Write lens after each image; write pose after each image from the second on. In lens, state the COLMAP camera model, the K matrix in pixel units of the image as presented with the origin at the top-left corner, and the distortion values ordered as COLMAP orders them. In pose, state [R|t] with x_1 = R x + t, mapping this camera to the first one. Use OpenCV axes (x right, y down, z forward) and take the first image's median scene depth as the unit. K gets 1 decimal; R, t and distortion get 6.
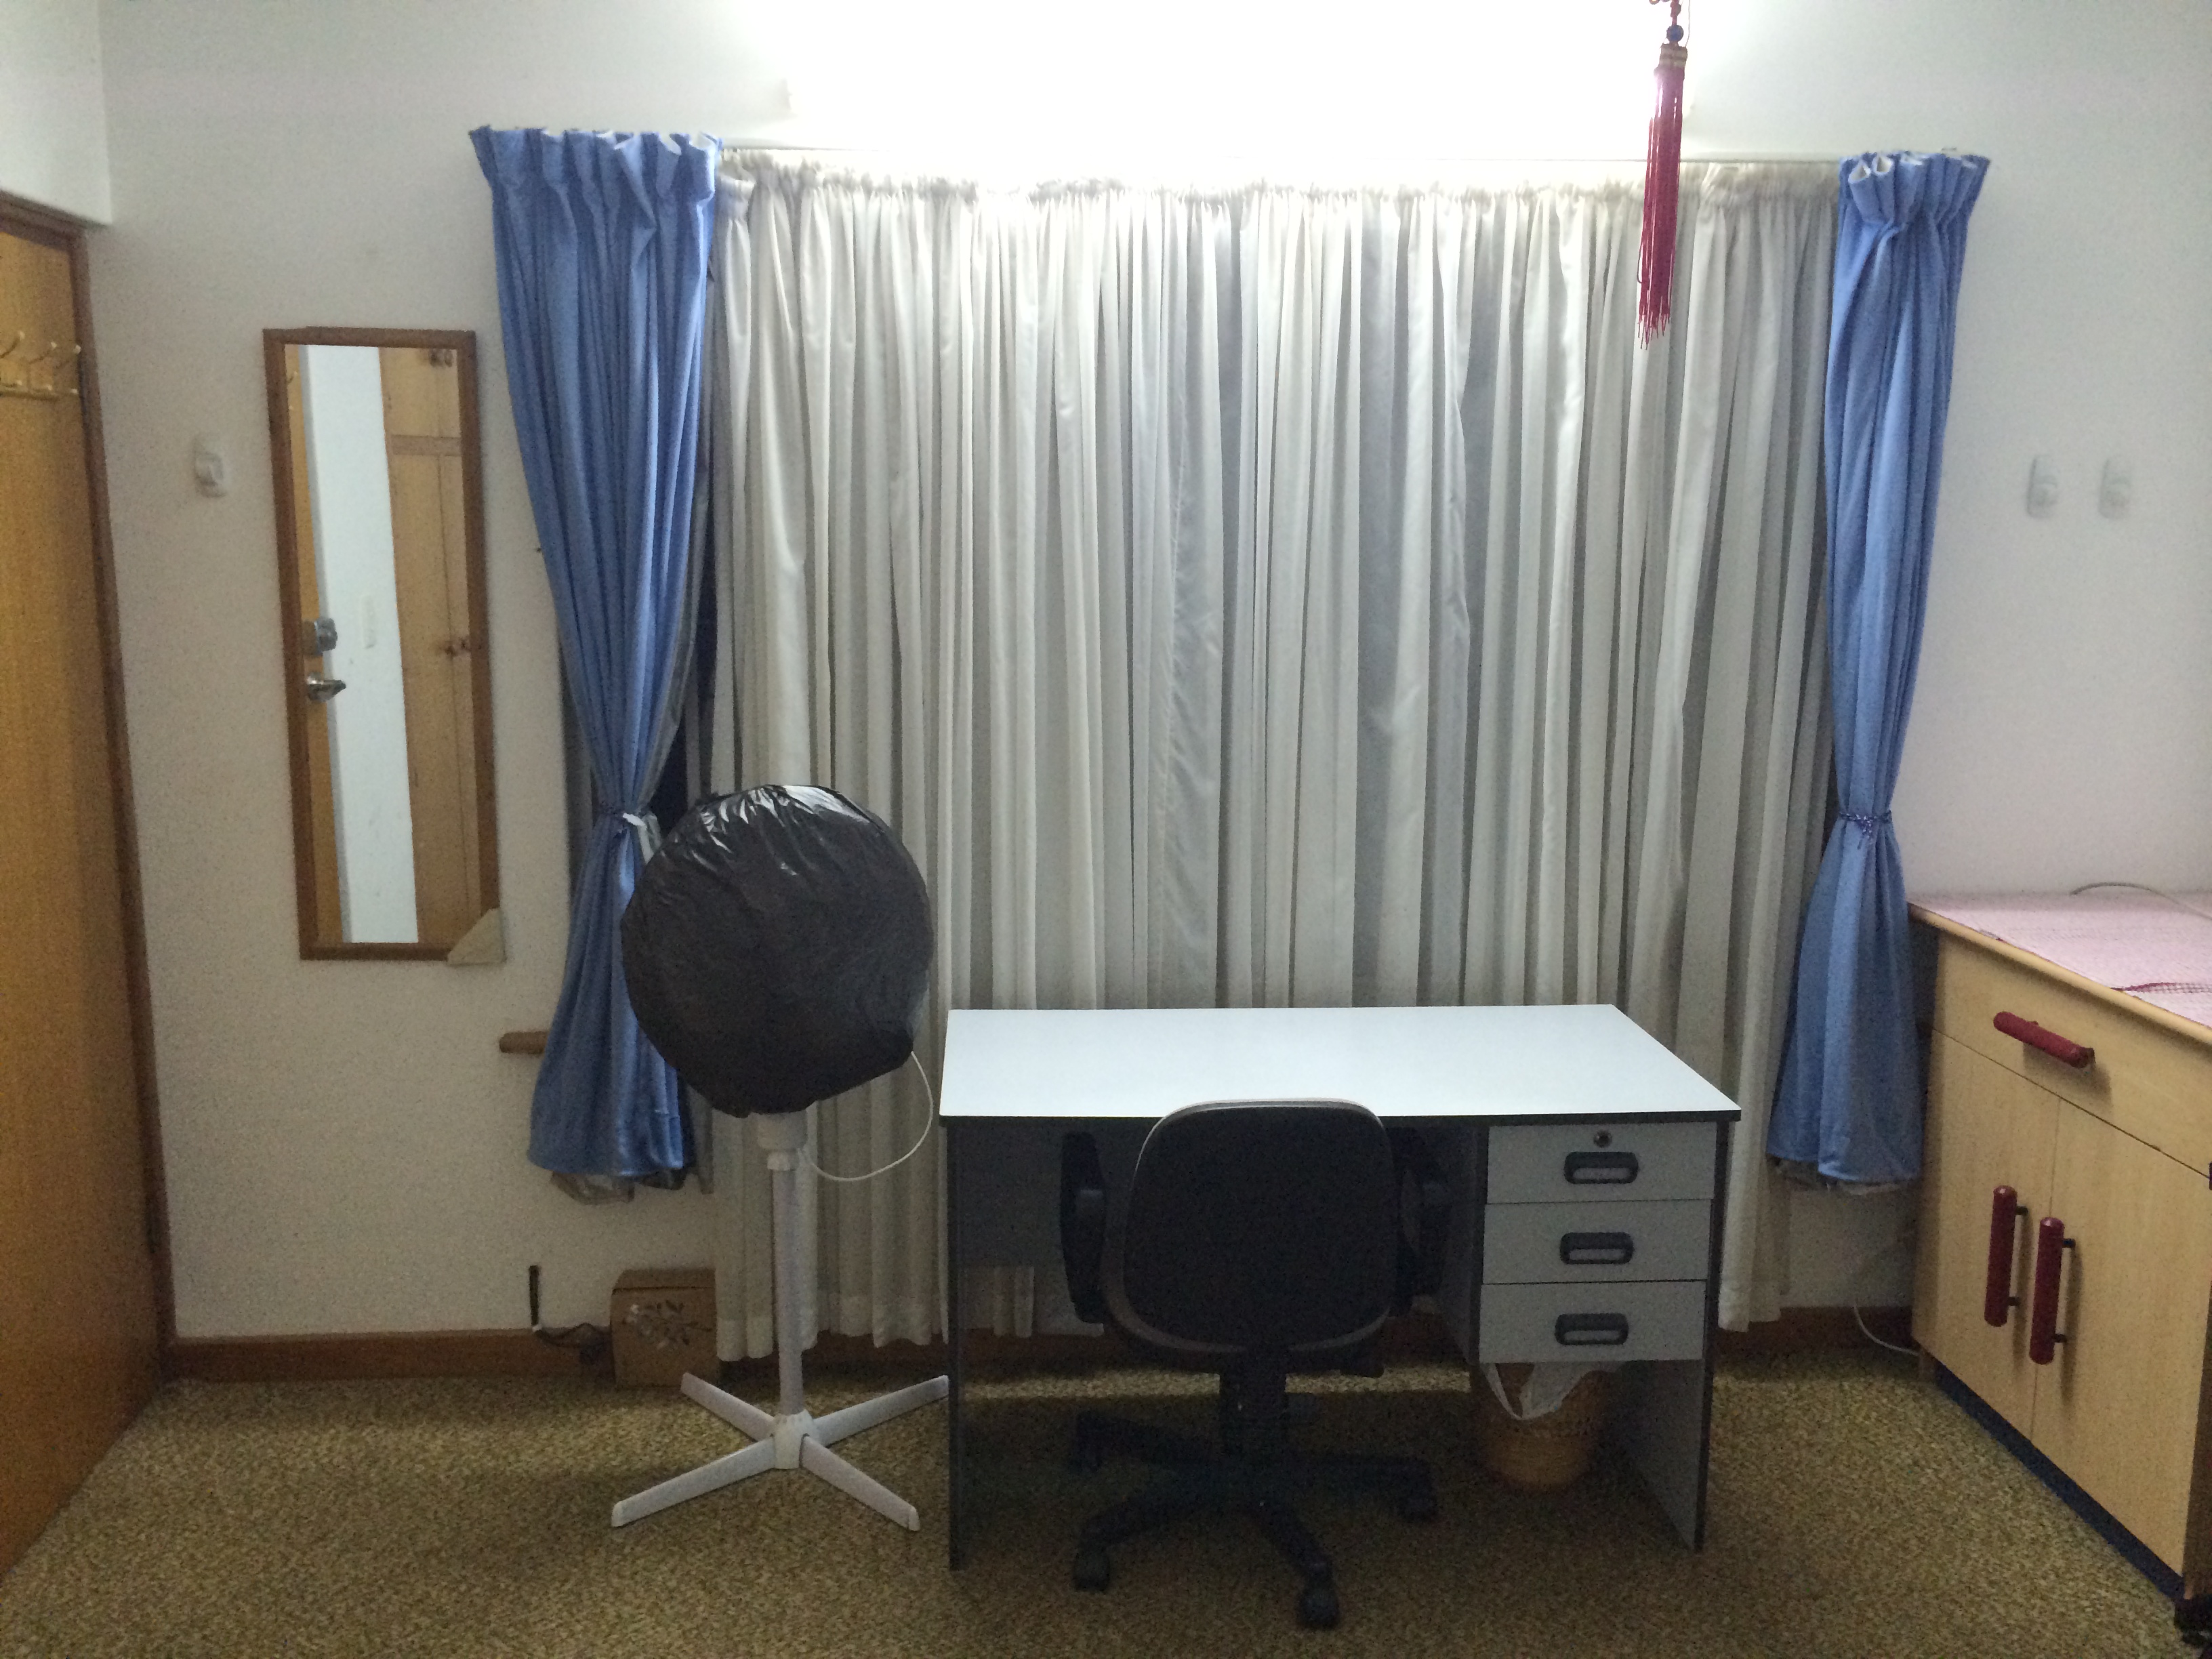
lens RADIAL K [[1862.8, 0, 1114.3], [0, 1862.8, 829.8], [0, 0, 1]] dist [0.078147, -0.097735]
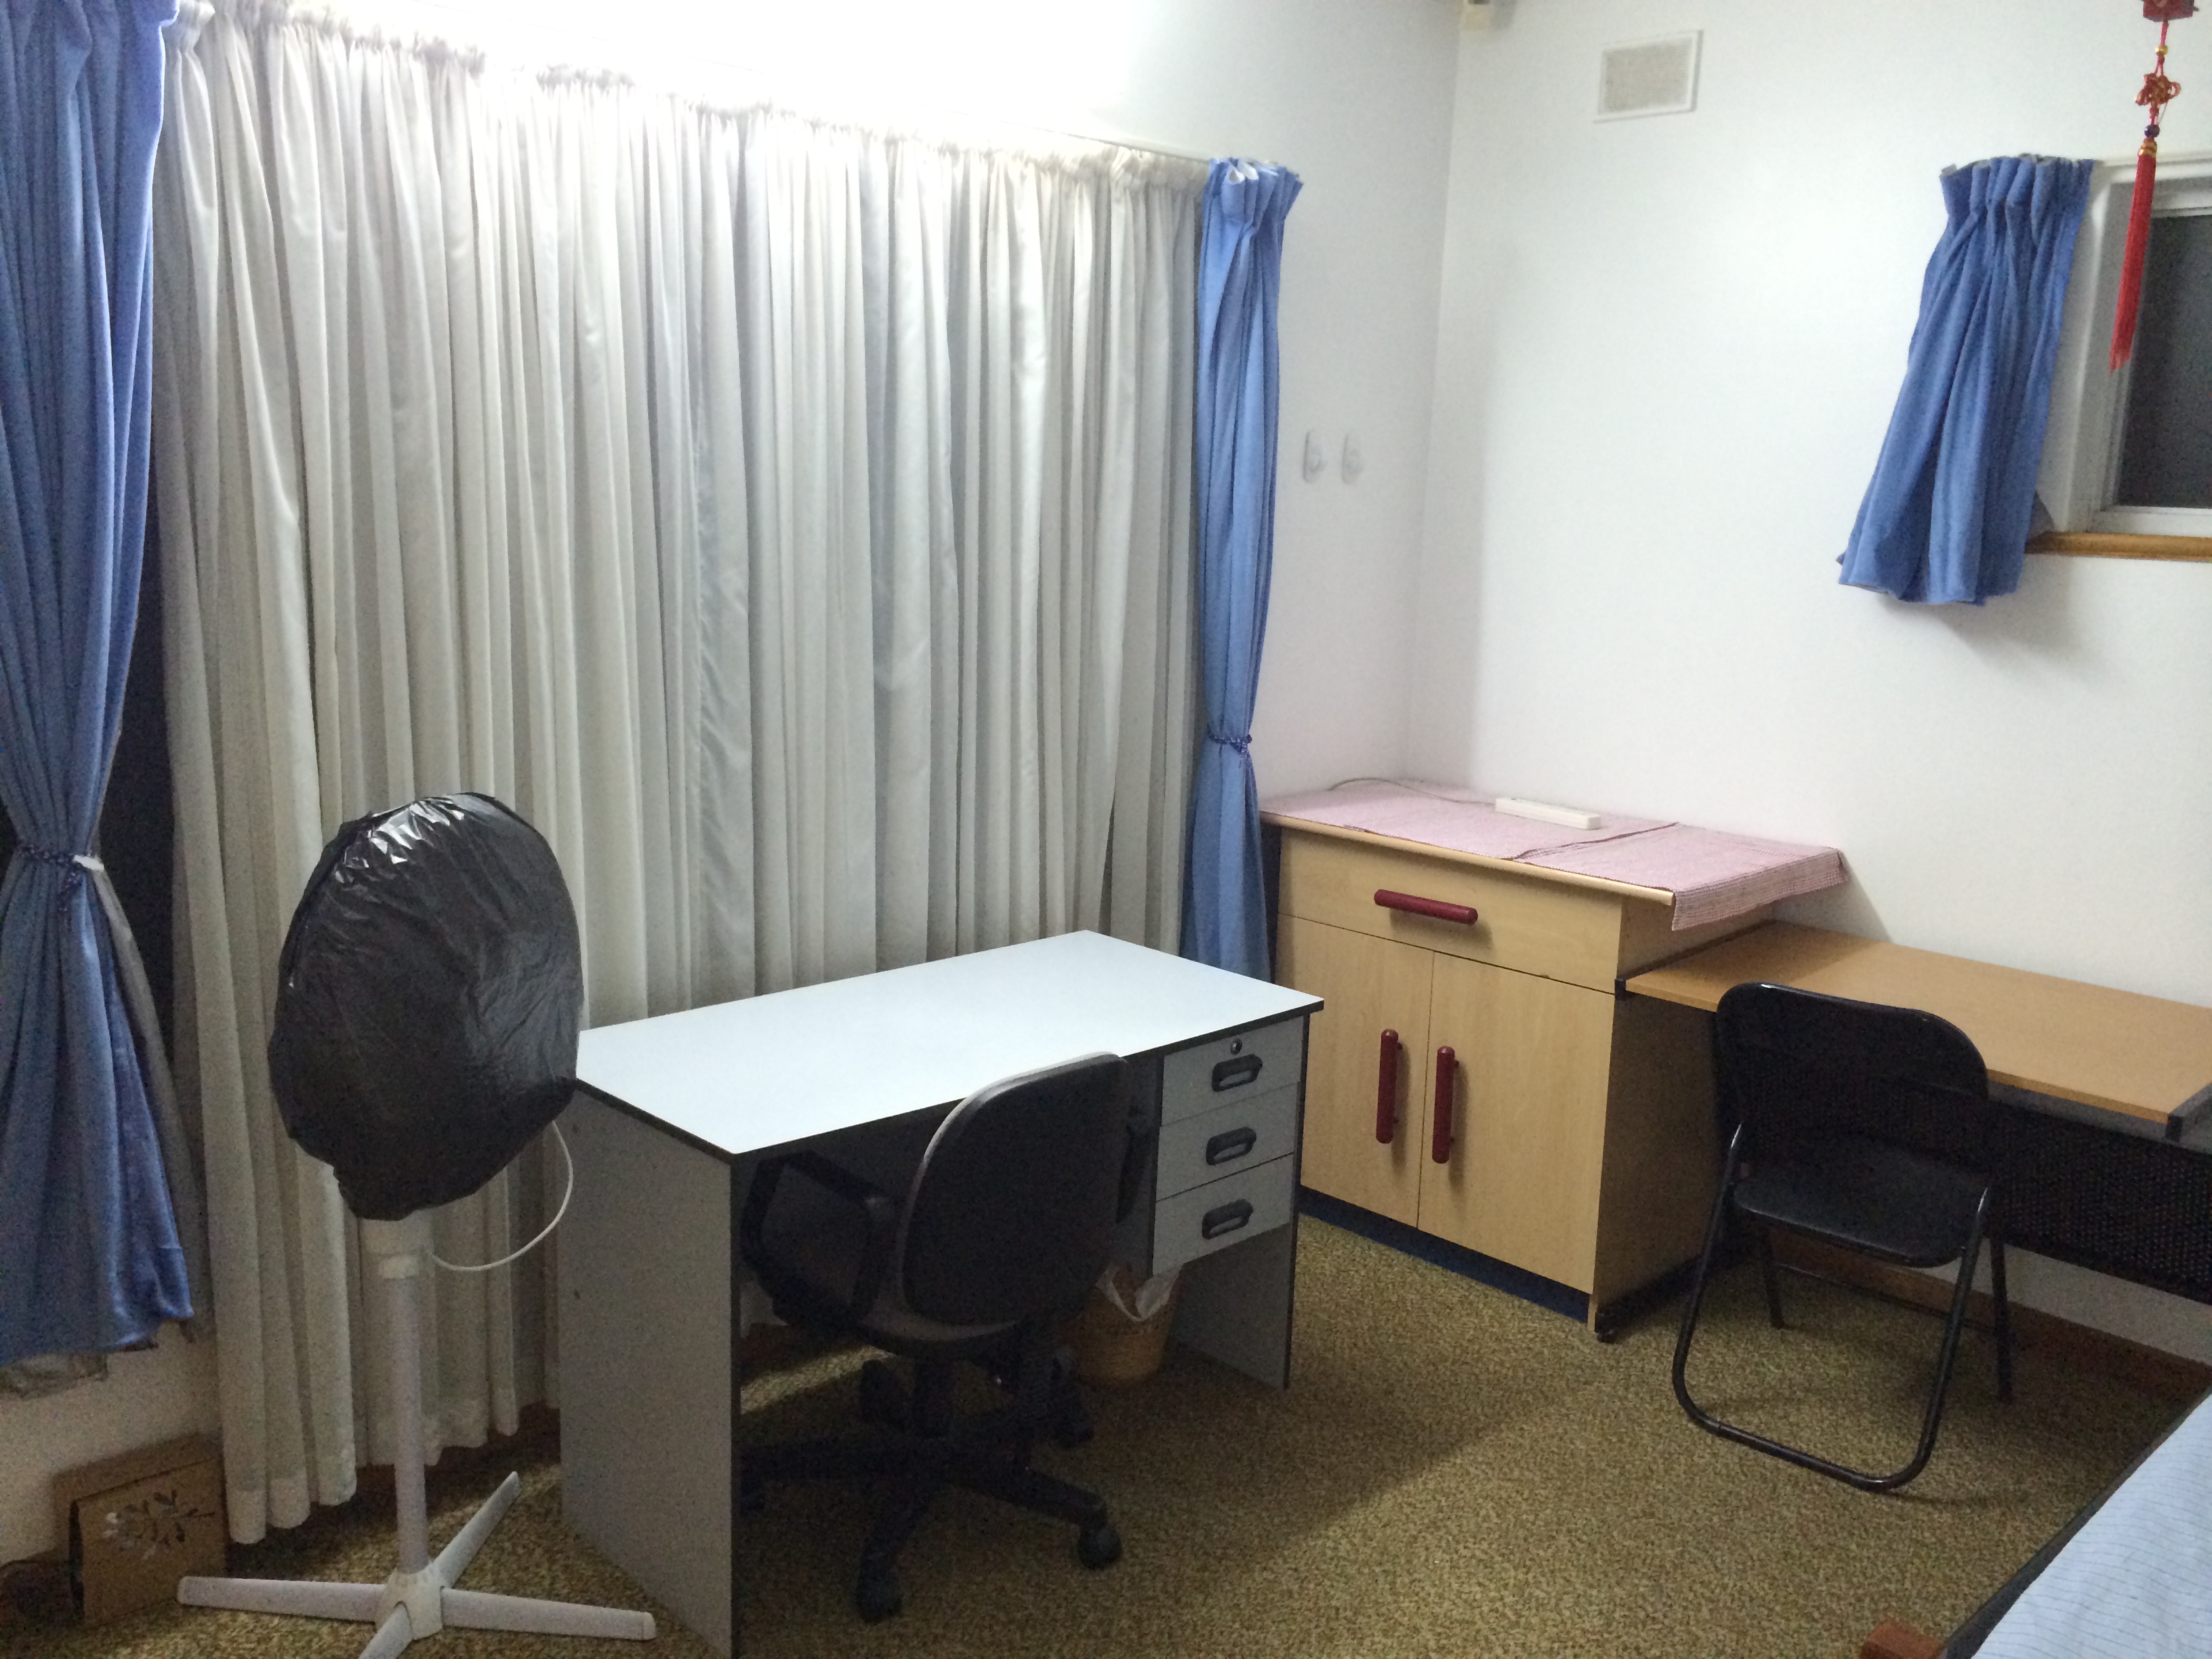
lens RADIAL K [[1862.8, 0, 1098.3], [0, 1862.8, 833.8], [0, 0, 1]] dist [0.078147, -0.097735]
pose [[0.760823, -0.104192, 0.640541, -0.429648], [0.079874, 0.994557, 0.066903, -0.034891], [-0.644025, 0.000261, 0.765004, 0.184291]]
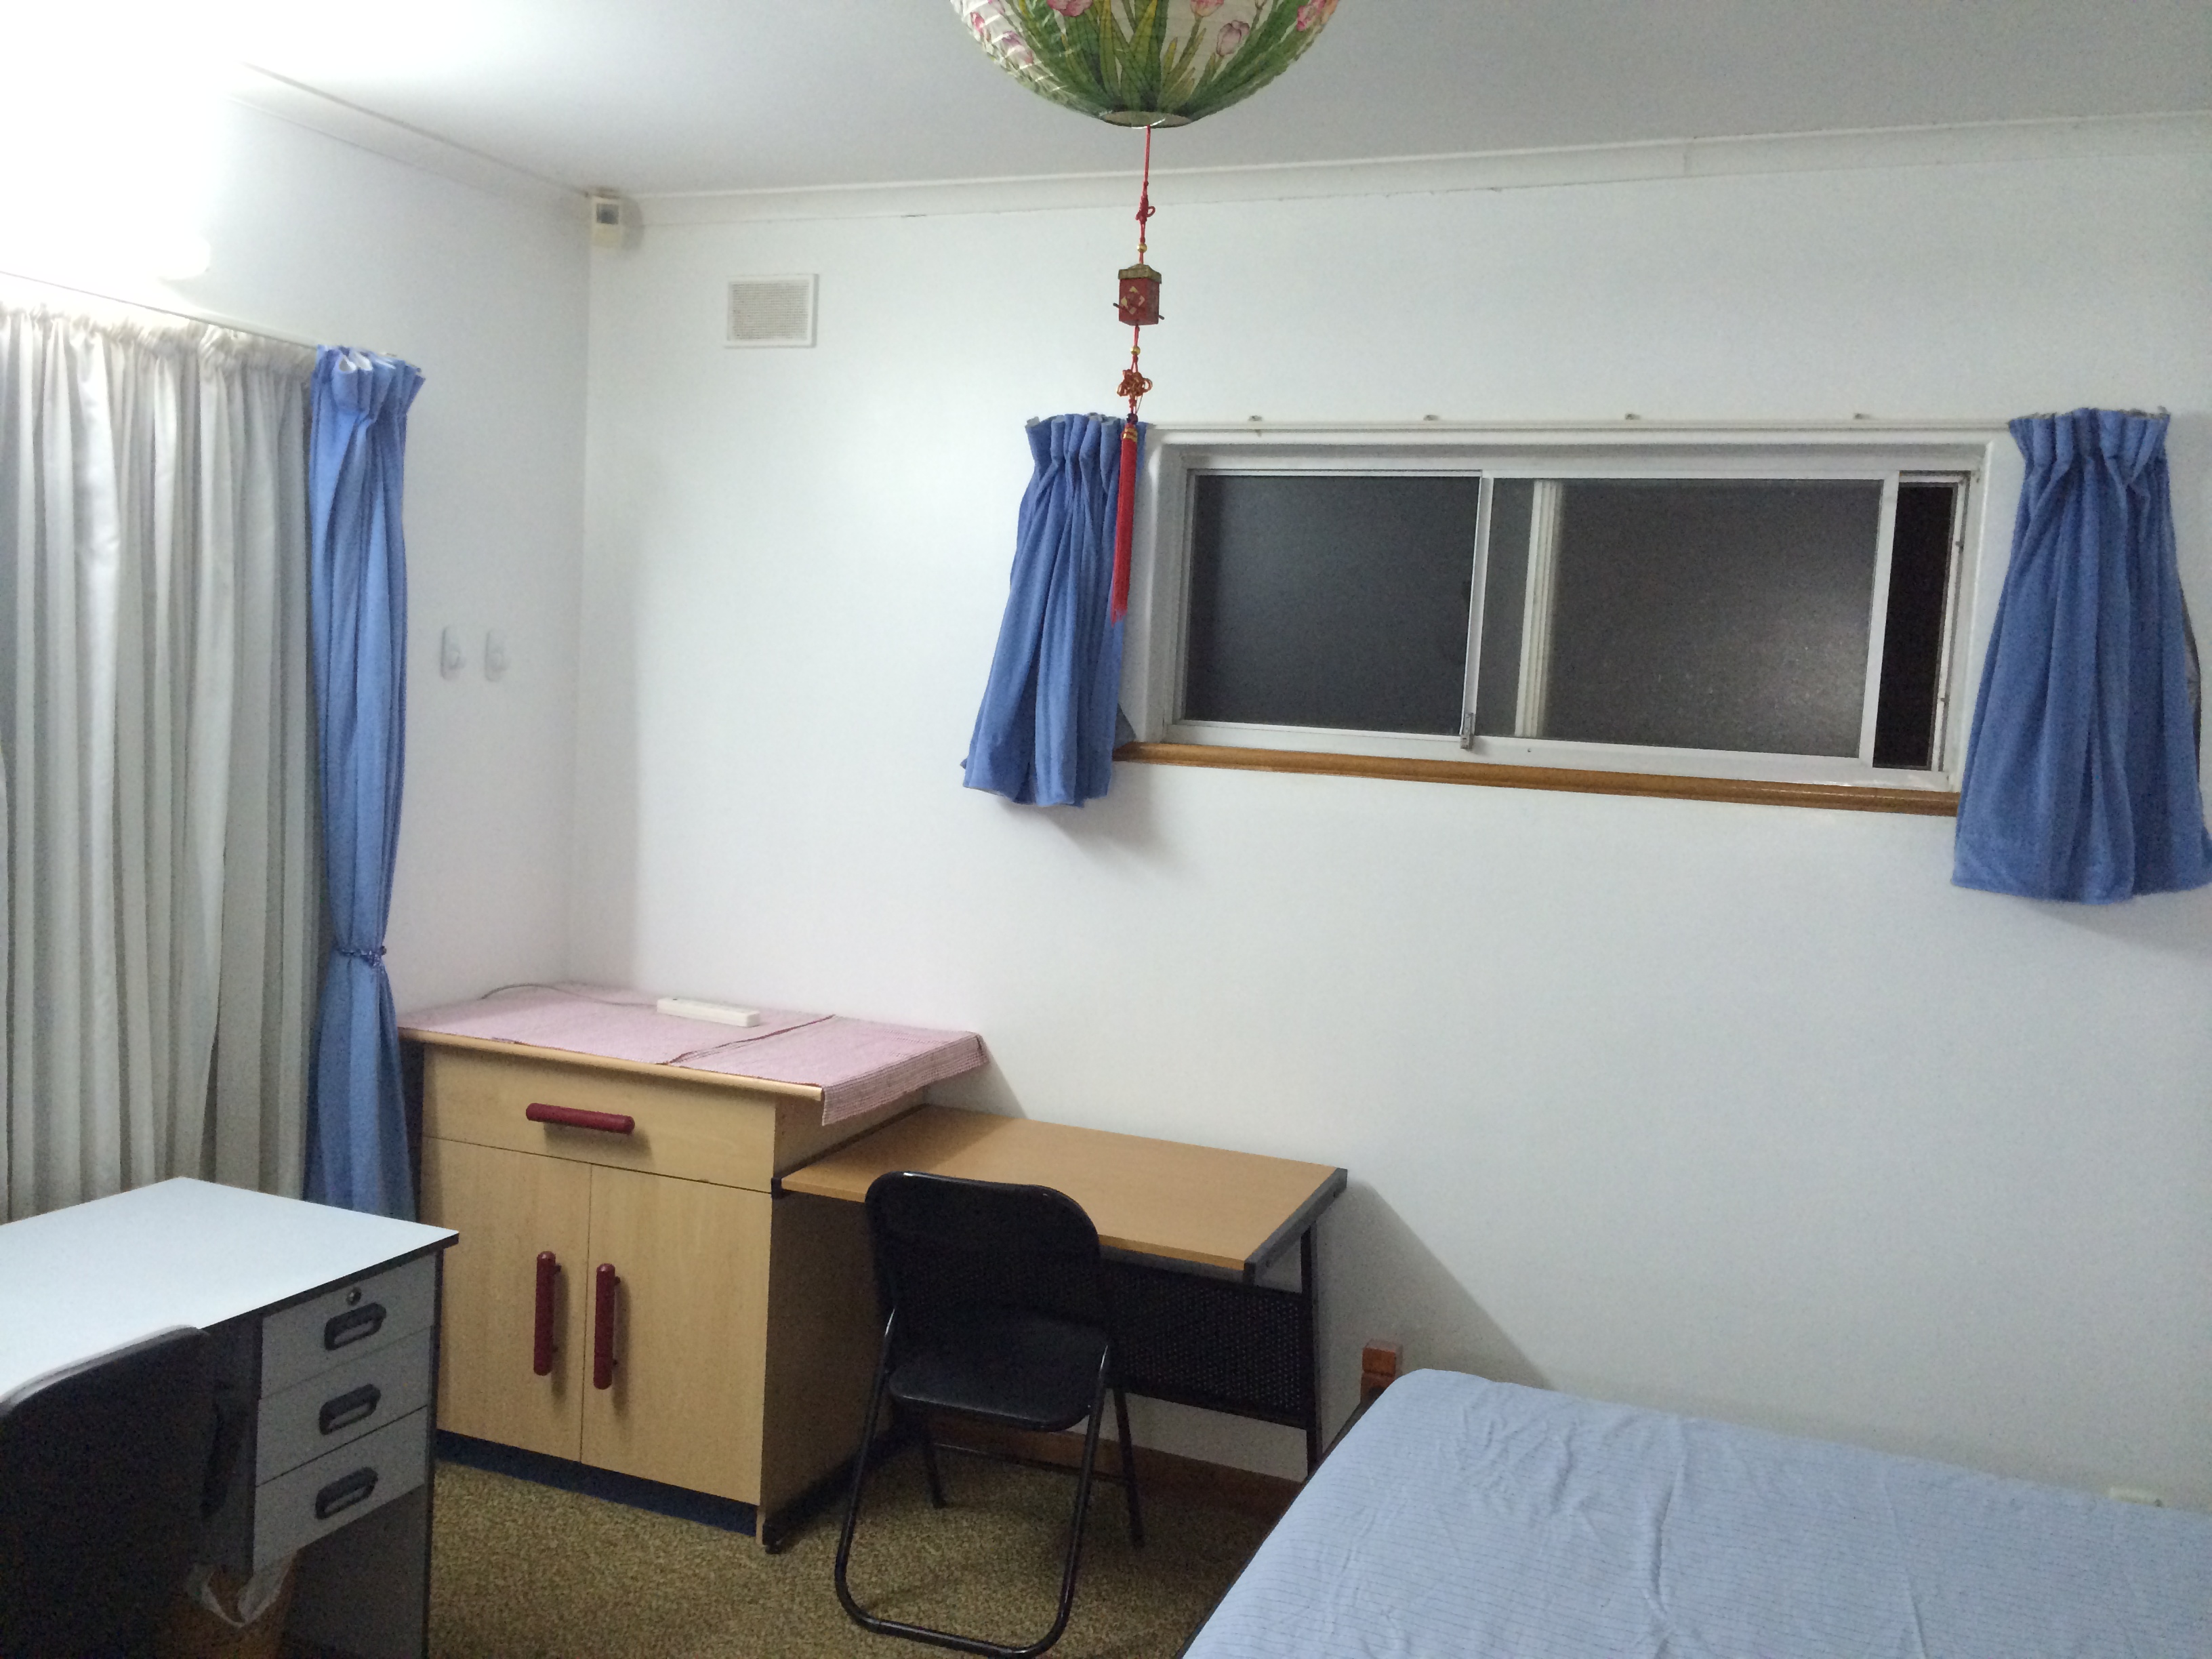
lens RADIAL K [[1862.8, 0, 1087.9], [0, 1862.8, 831.5], [0, 0, 1]] dist [0.078147, -0.097735]
pose [[0.440513, -0.049870, 0.896360, -0.400065], [0.099367, 0.995029, 0.006526, -0.044023], [-0.892230, 0.086194, 0.443278, 0.157673]]
